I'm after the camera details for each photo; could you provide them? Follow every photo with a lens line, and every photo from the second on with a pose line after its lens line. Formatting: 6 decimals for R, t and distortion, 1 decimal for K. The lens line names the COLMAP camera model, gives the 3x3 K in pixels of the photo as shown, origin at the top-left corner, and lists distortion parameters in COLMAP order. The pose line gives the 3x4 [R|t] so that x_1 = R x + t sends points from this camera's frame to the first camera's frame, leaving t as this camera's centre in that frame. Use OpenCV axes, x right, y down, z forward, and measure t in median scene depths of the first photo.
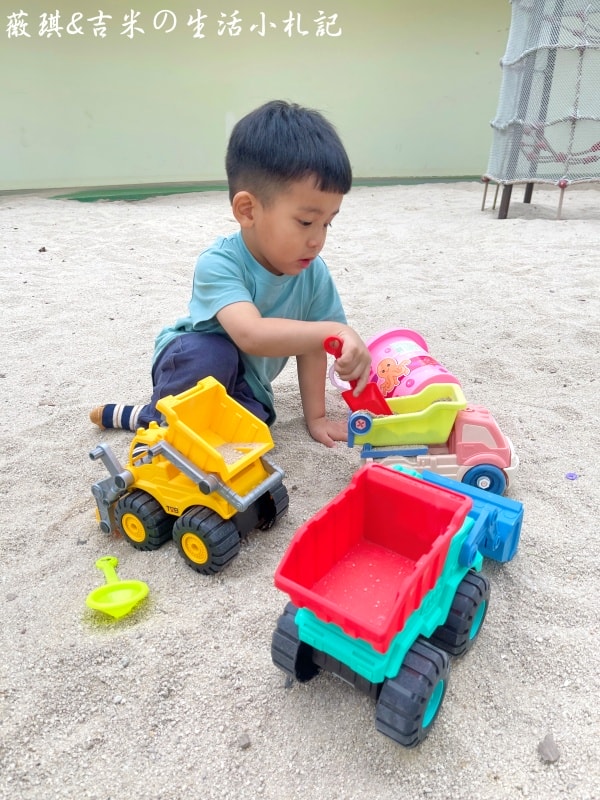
lens RADIAL K [[579.5, 0, 297.7], [0, 579.5, 399.0], [0, 0, 1]] dist [0.030552, -0.009720]
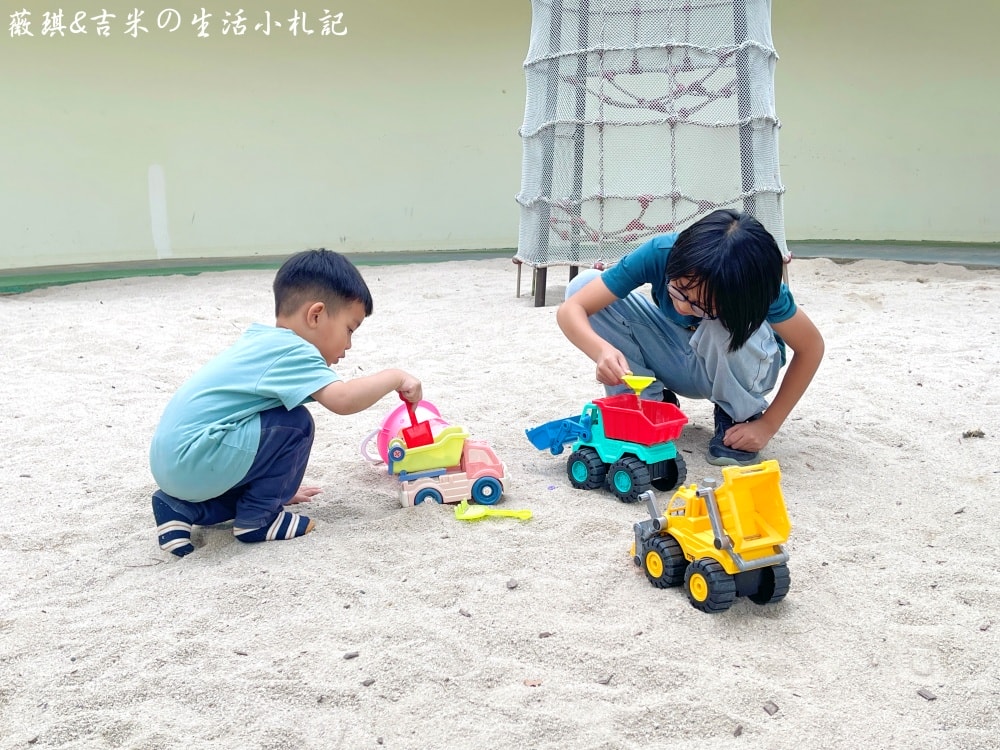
lens RADIAL K [[1049.7, 0, 500.0], [0, 1049.7, 374.3], [0, 0, 1]] dist [0.031030, 0.000000]
pose [[0.970788, -0.044692, 0.235738, -0.065297], [0.098937, 0.969647, -0.223600, 0.122327], [-0.218589, 0.240392, 0.945743, -0.408290]]
